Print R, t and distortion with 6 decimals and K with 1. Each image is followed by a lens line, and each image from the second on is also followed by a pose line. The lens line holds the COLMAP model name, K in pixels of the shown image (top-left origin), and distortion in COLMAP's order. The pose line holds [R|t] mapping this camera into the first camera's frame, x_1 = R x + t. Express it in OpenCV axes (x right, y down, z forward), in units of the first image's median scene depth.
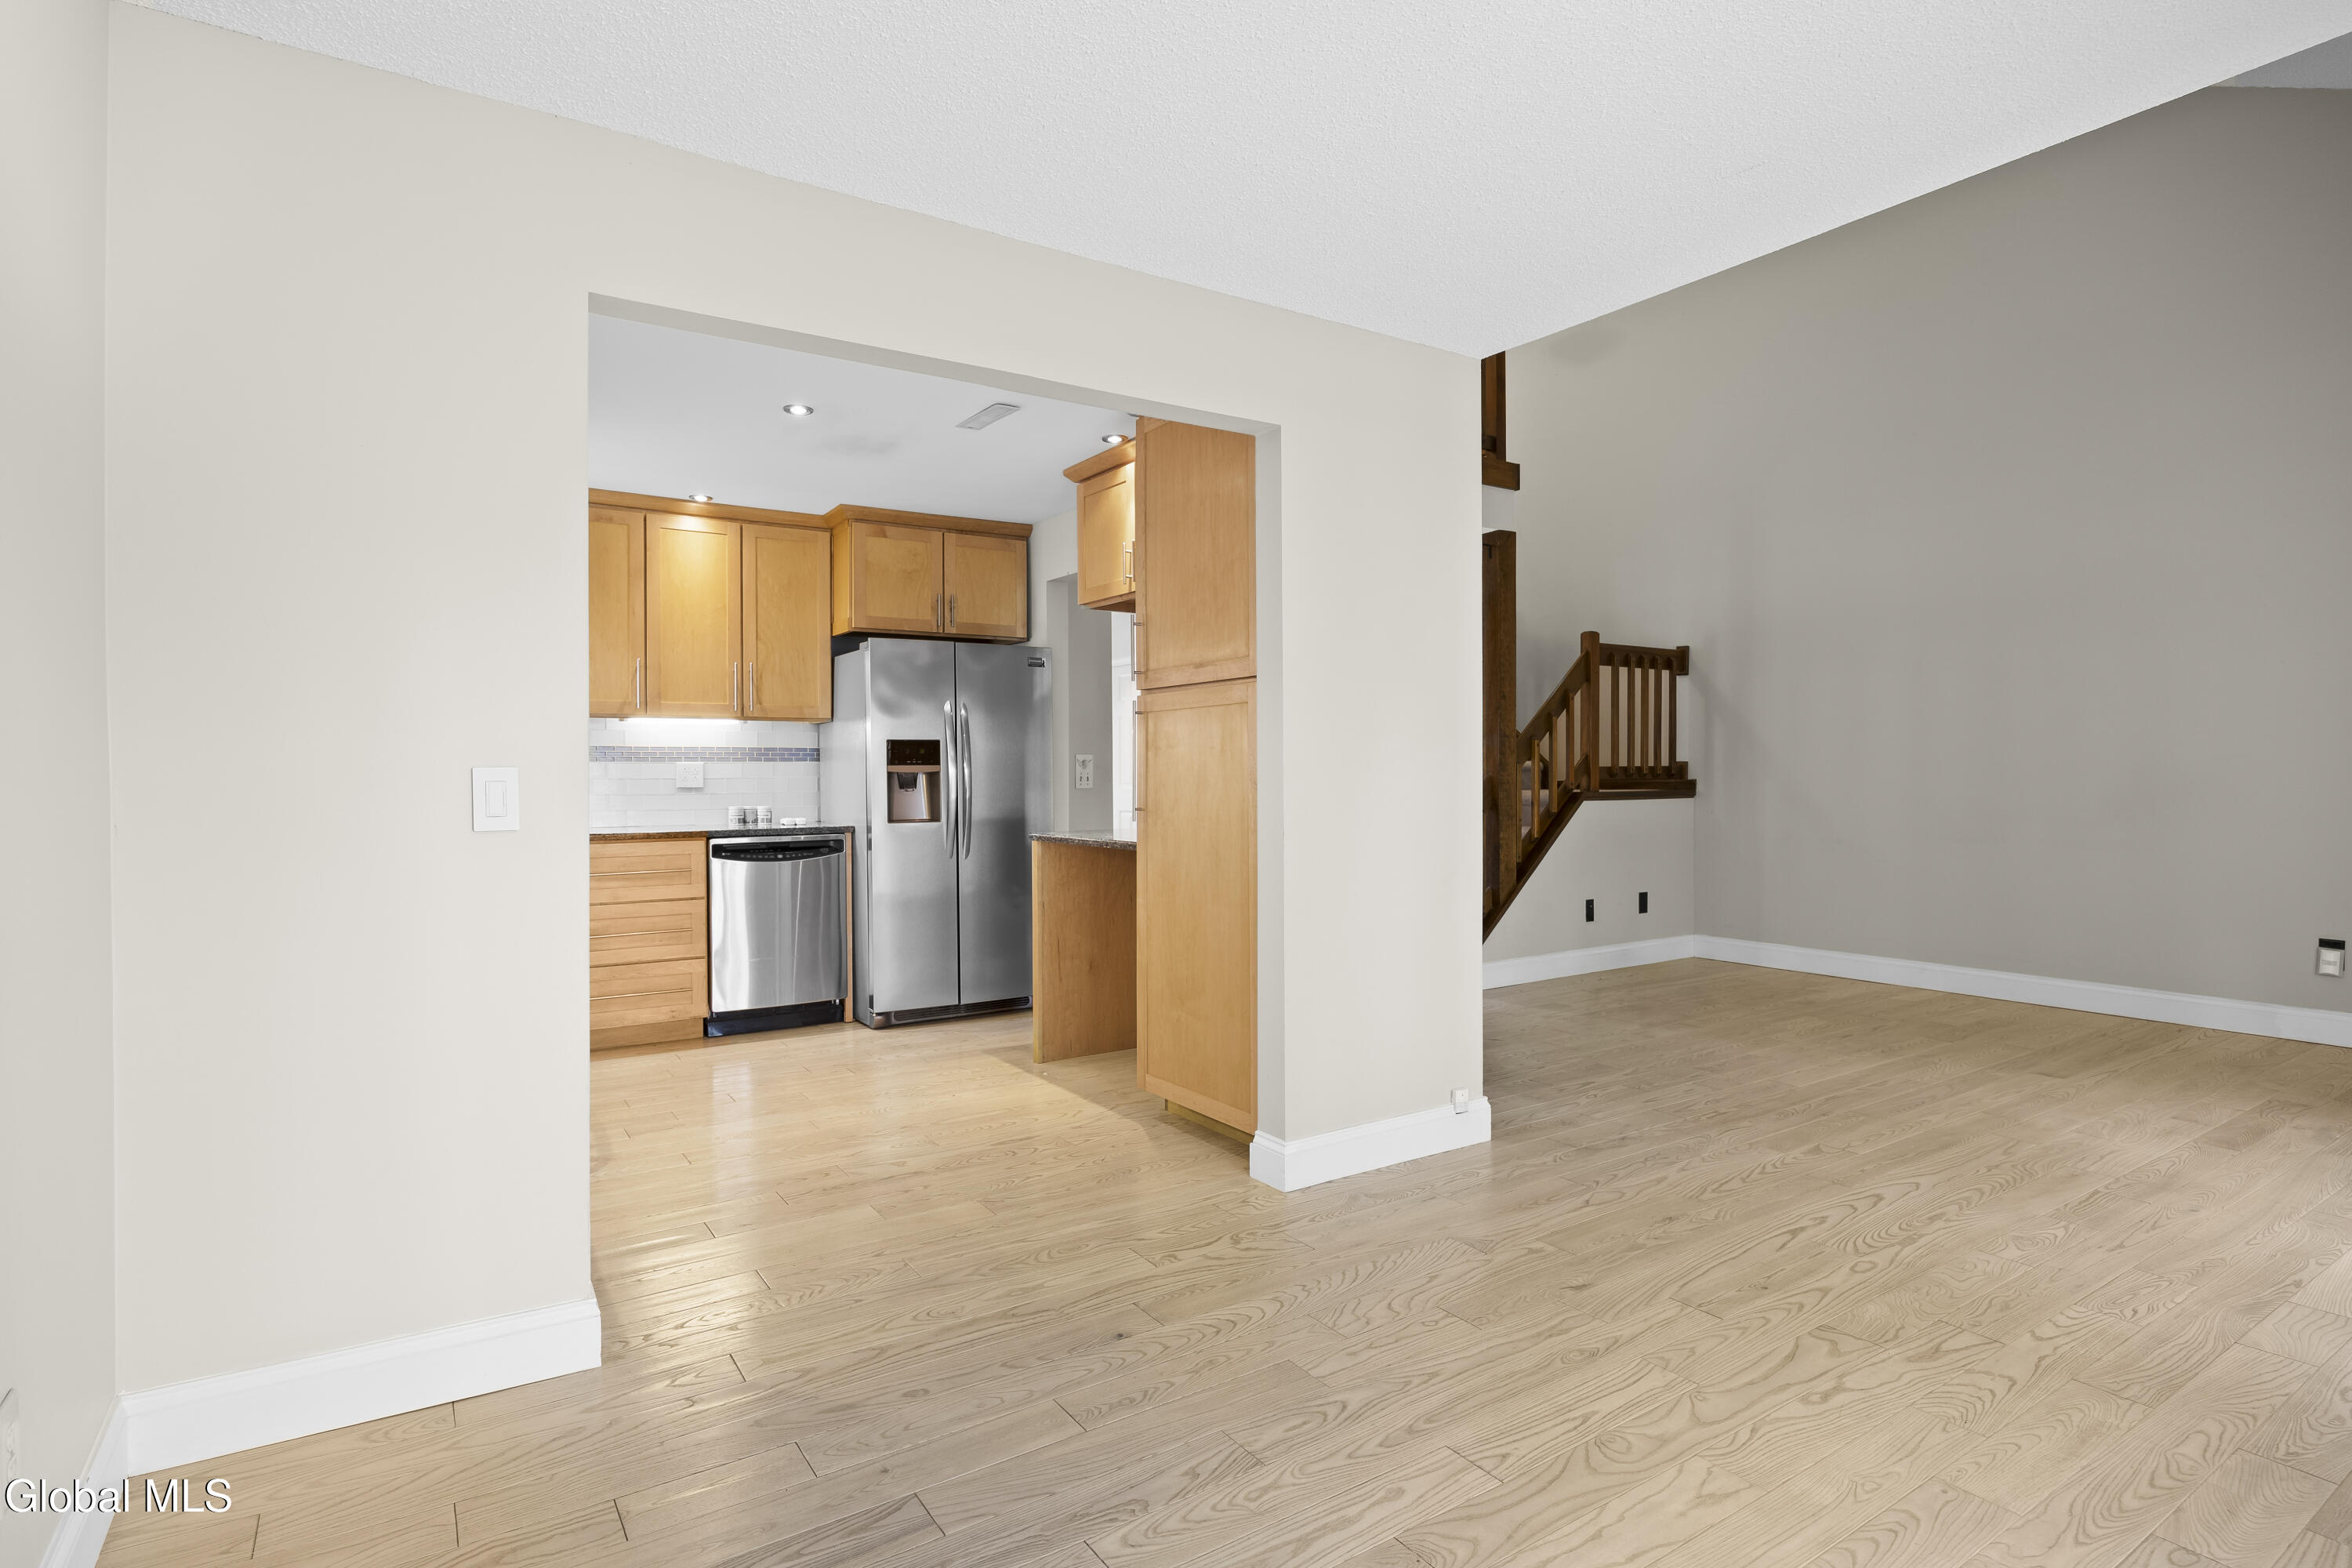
lens RADIAL K [[1178.0, 0, 1158.6], [0, 1178.0, 782.1], [0, 0, 1]] dist [-0.005198, -0.000667]
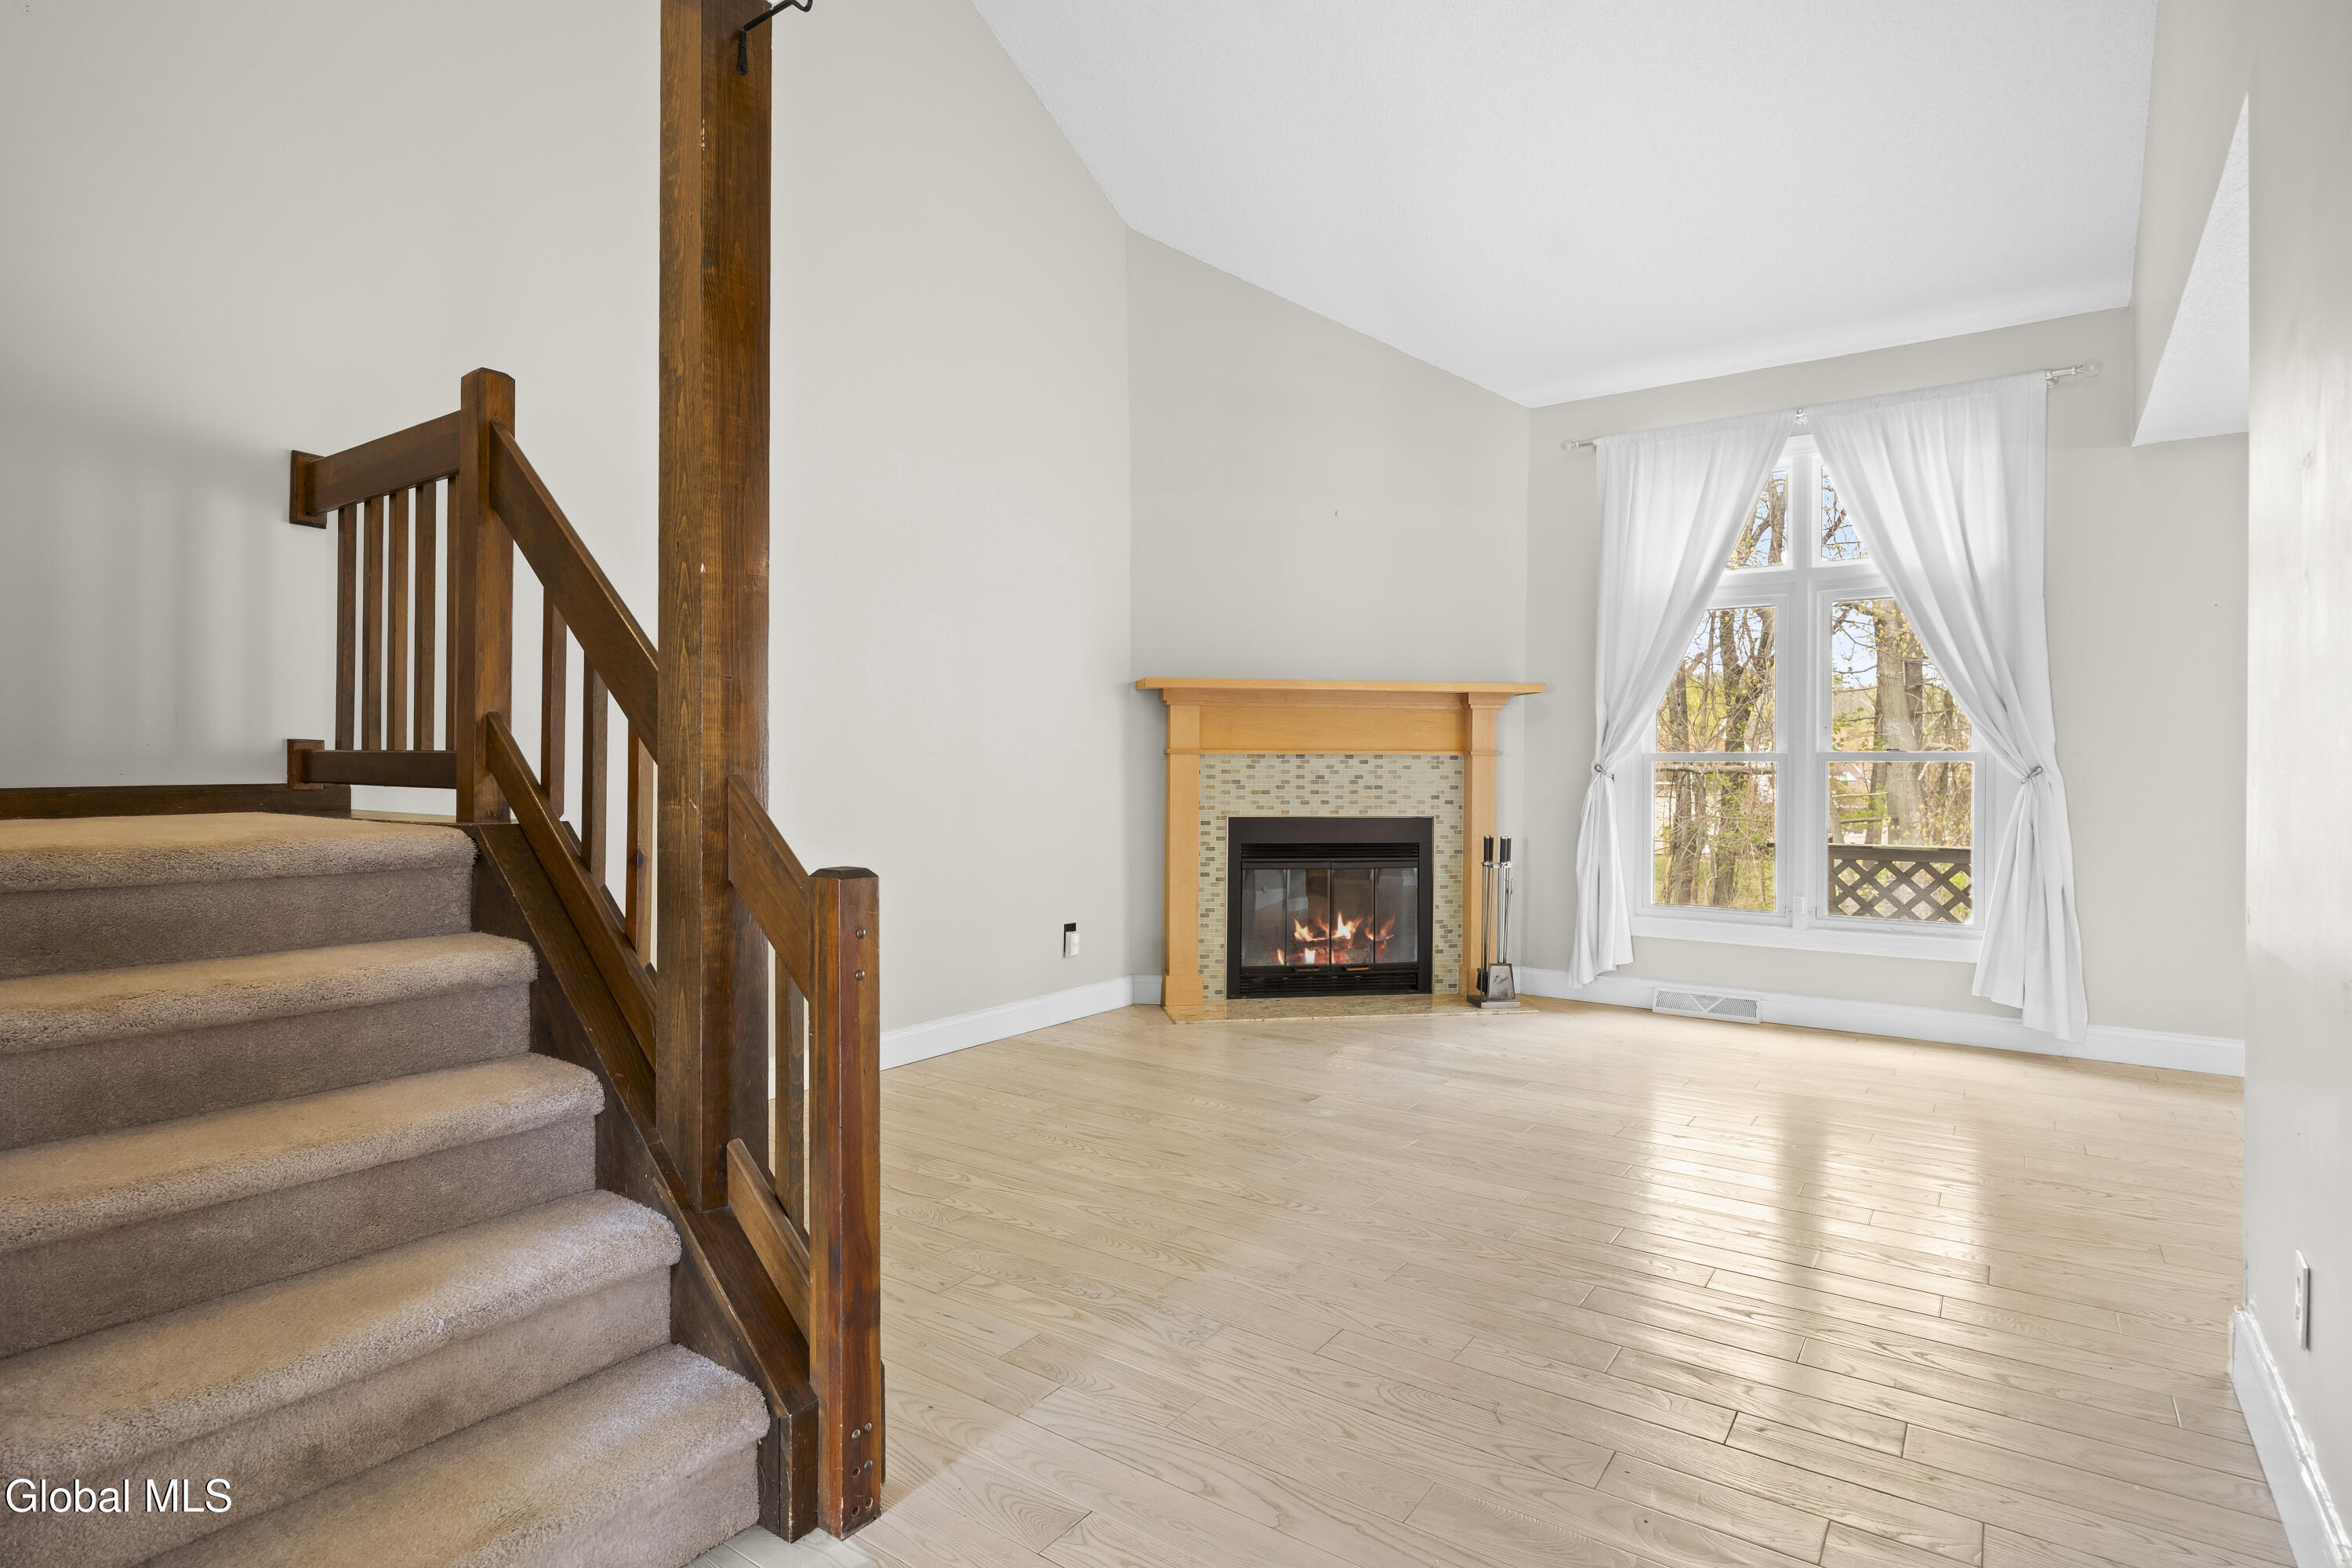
lens RADIAL K [[1178.0, 0, 1189.8], [0, 1178.0, 774.2], [0, 0, 1]] dist [-0.005198, -0.000667]
pose [[-0.353713, -0.003398, 0.935348, -0.055773], [0.005538, 0.999968, 0.005727, -0.008674], [-0.935338, 0.007206, -0.353683, 1.174325]]
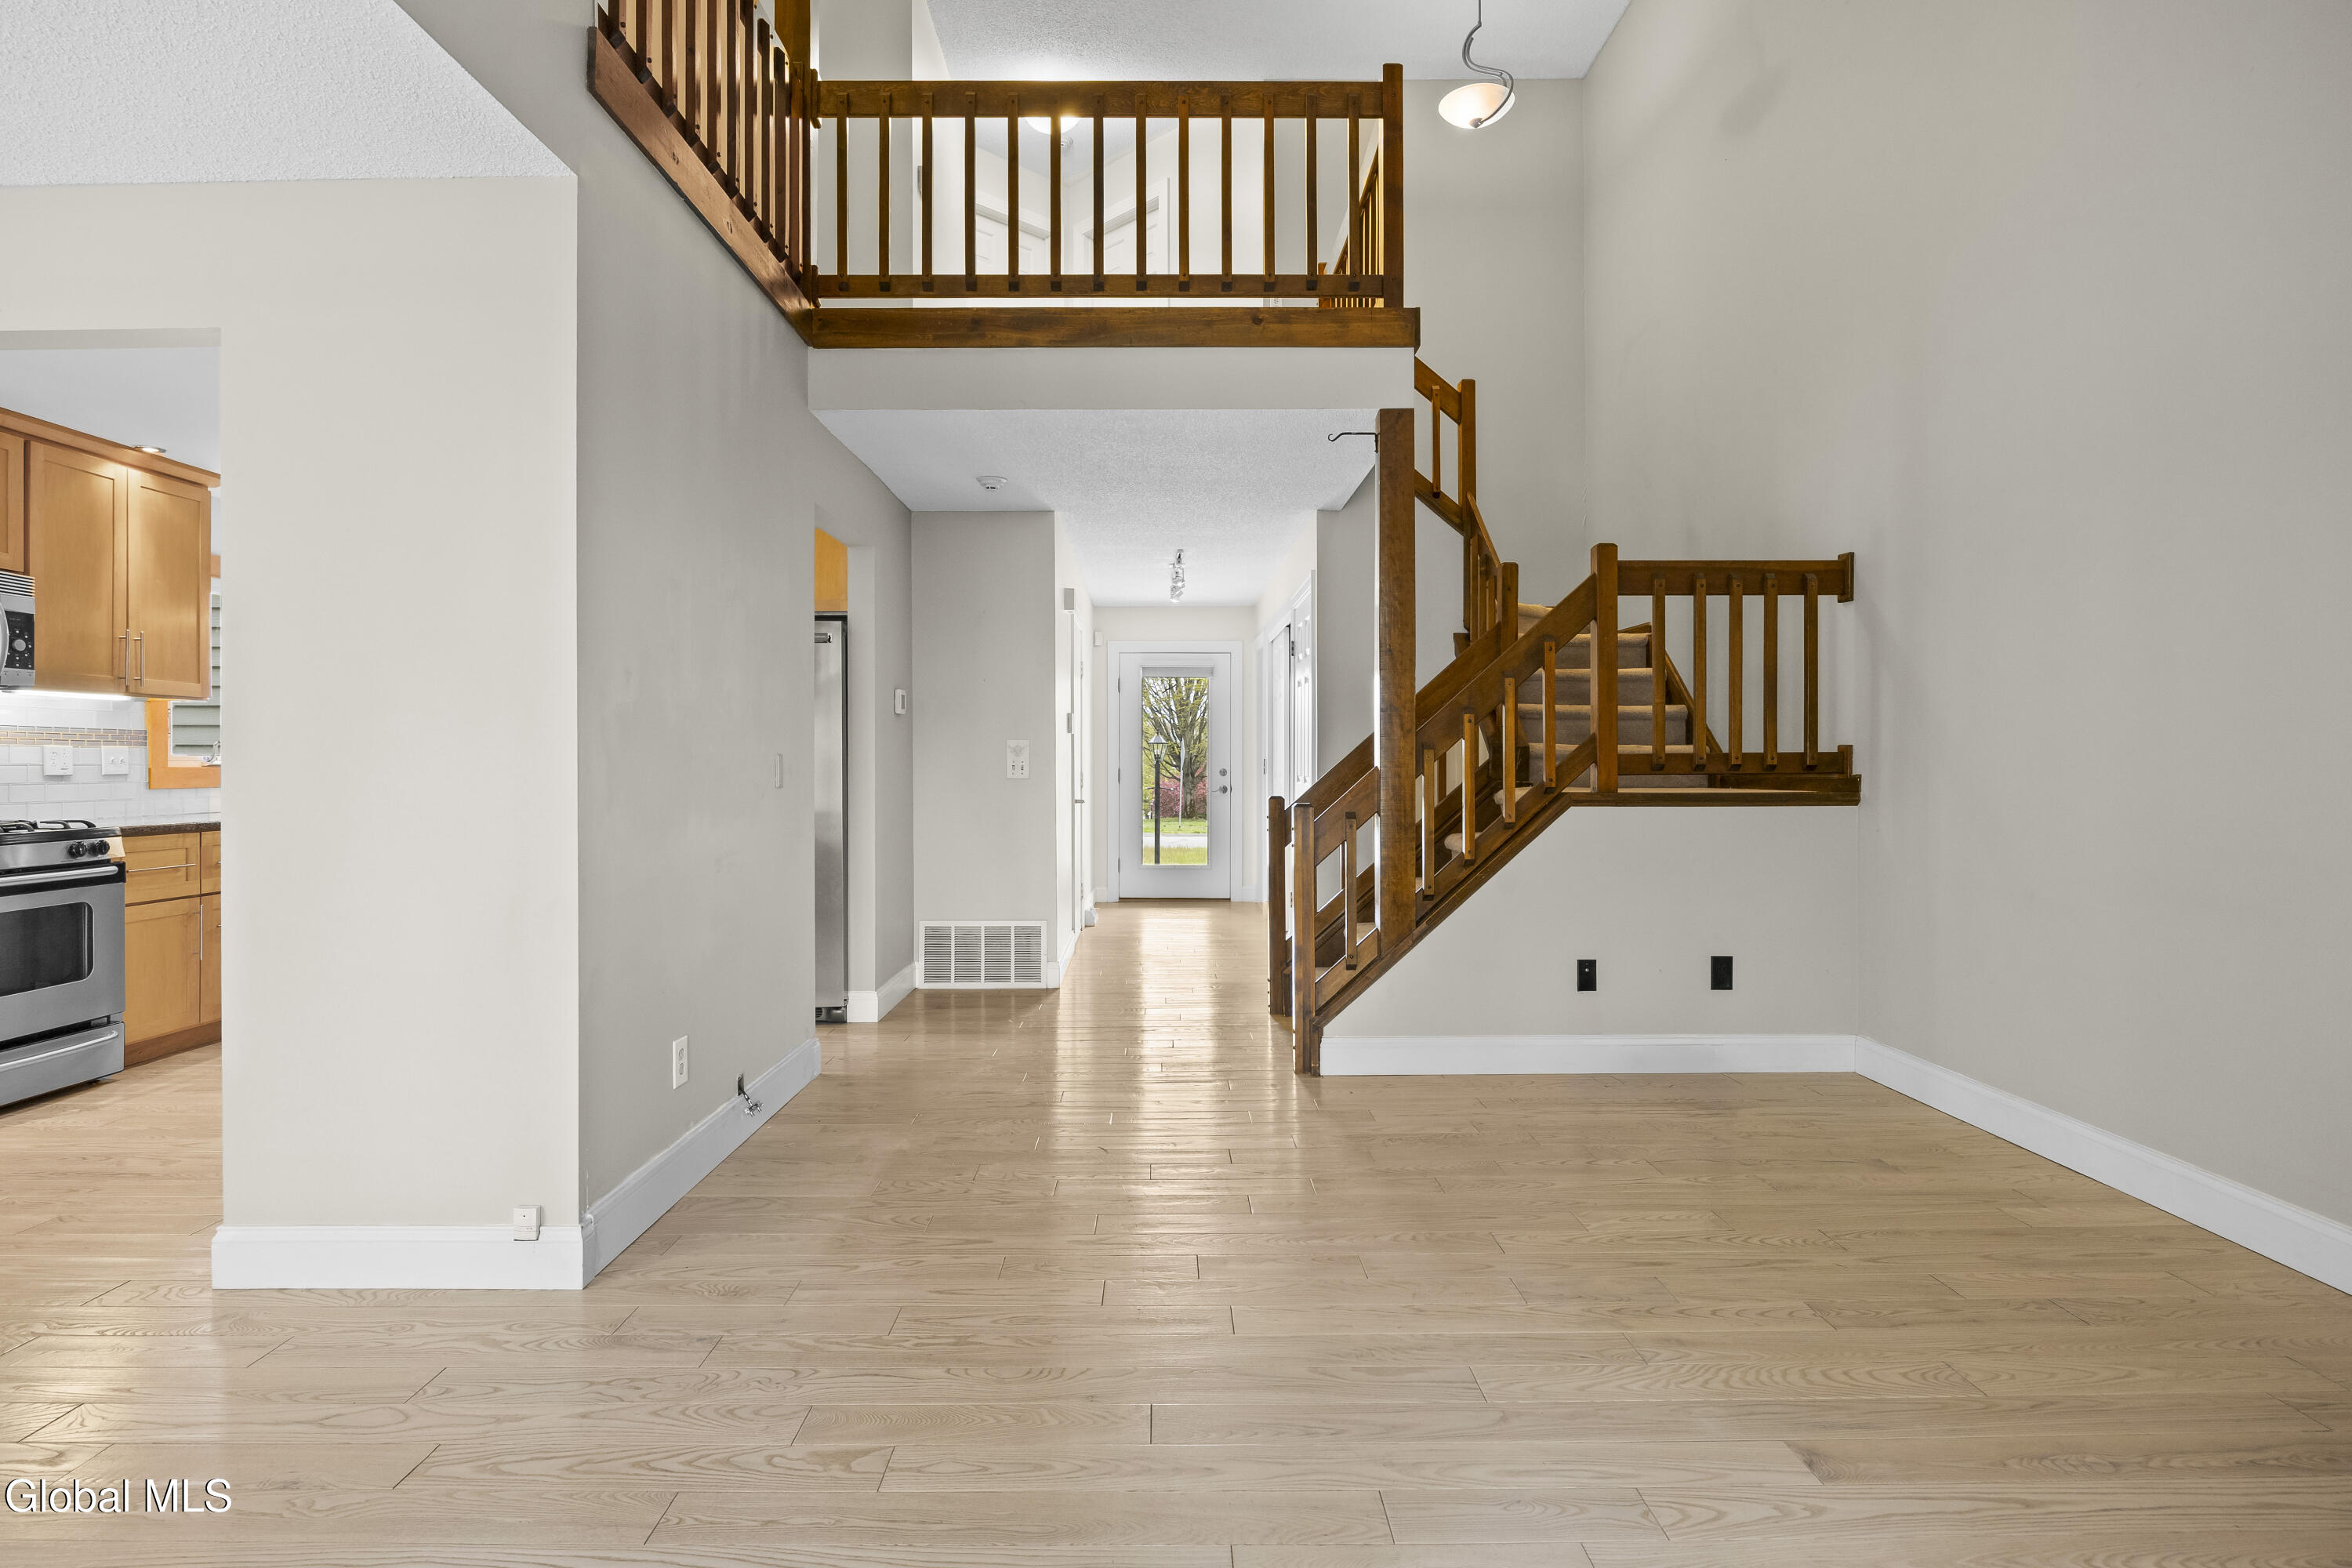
lens RADIAL K [[1178.0, 0, 1166.0], [0, 1178.0, 769.6], [0, 0, 1]] dist [-0.005198, -0.000667]
pose [[0.839075, 0.006537, -0.543976, 0.656506], [-0.007034, 0.999975, 0.001166, -0.004527], [0.543970, 0.002848, 0.839100, 0.417874]]
